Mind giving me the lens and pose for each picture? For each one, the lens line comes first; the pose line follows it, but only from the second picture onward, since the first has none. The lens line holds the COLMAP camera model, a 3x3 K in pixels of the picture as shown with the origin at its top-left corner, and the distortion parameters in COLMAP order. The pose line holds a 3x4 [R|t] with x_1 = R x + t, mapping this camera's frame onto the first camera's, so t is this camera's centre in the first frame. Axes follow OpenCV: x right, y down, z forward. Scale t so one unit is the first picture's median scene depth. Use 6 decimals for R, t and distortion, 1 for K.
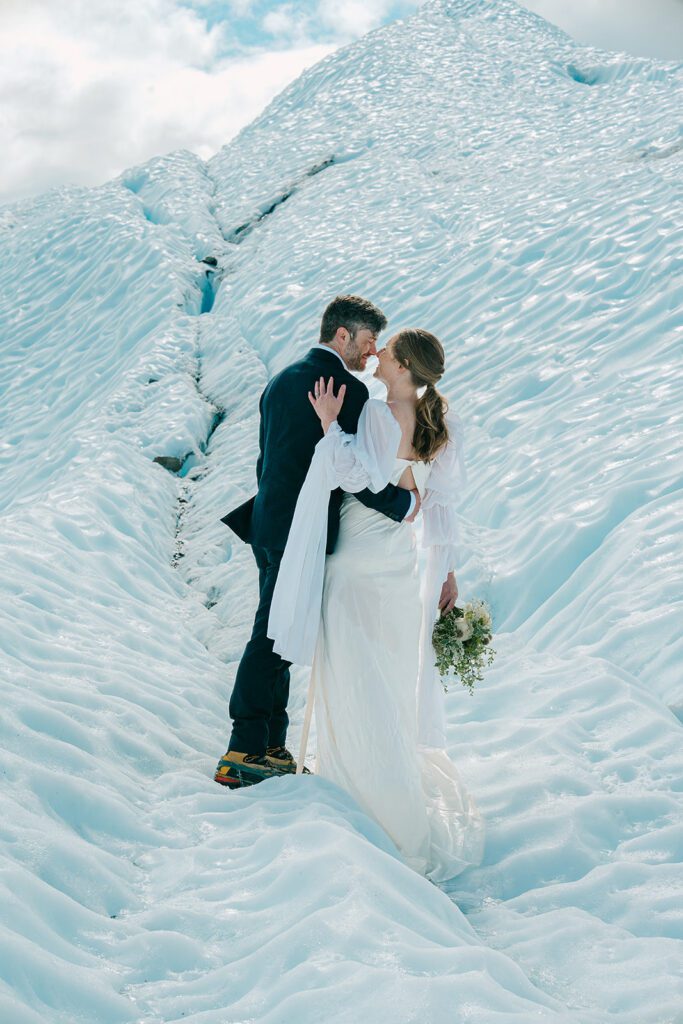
lens RADIAL K [[2306.0, 0, 341.5], [0, 2306.0, 512.0], [0, 0, 1]] dist [0.606479, 0.478469]
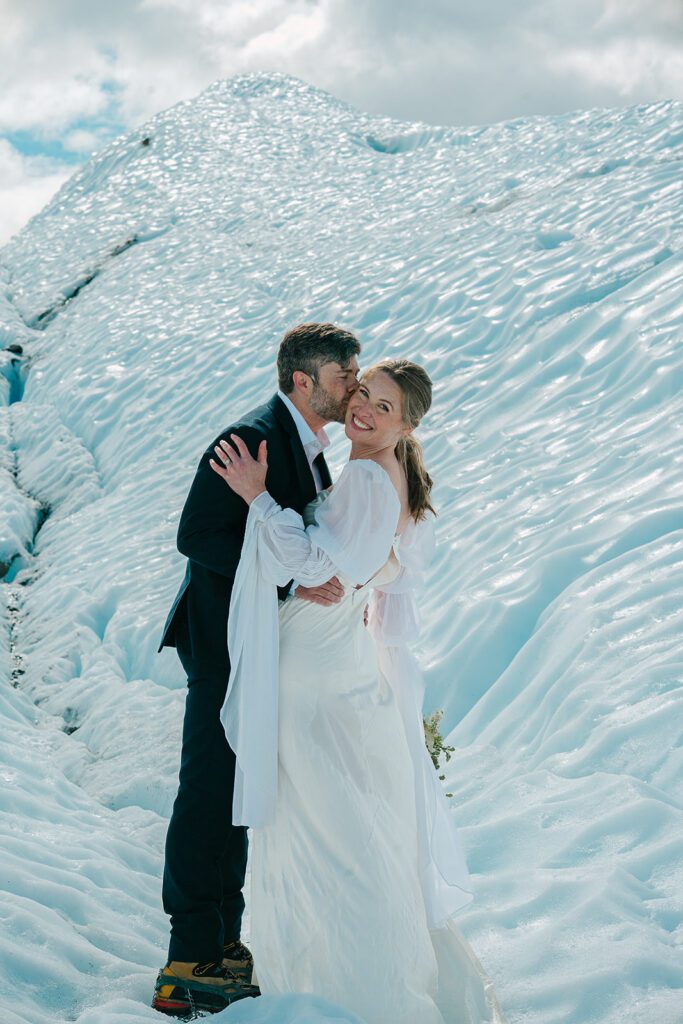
lens RADIAL K [[2306.0, 0, 341.5], [0, 2306.0, 512.0], [0, 0, 1]] dist [0.606479, 0.478469]
pose [[0.993994, -0.068473, 0.085365, -0.013631], [0.071694, 0.996804, -0.035244, -0.001055], [-0.082679, 0.041152, 0.995726, 0.076988]]
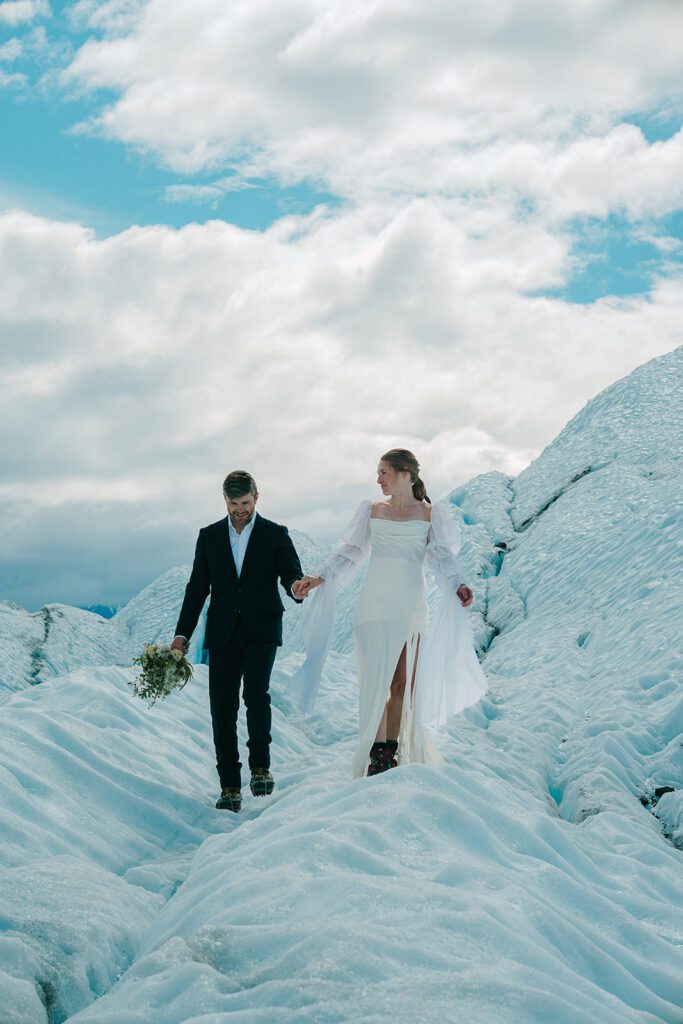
lens RADIAL K [[2316.8, 0, 341.5], [0, 2316.8, 512.0], [0, 0, 1]] dist [0.660633, -0.083628]
pose [[0.982619, -0.097228, -0.158136, 0.102631], [0.076330, 0.988139, -0.133248, 0.080554], [0.169216, 0.118862, 0.978385, -0.625881]]
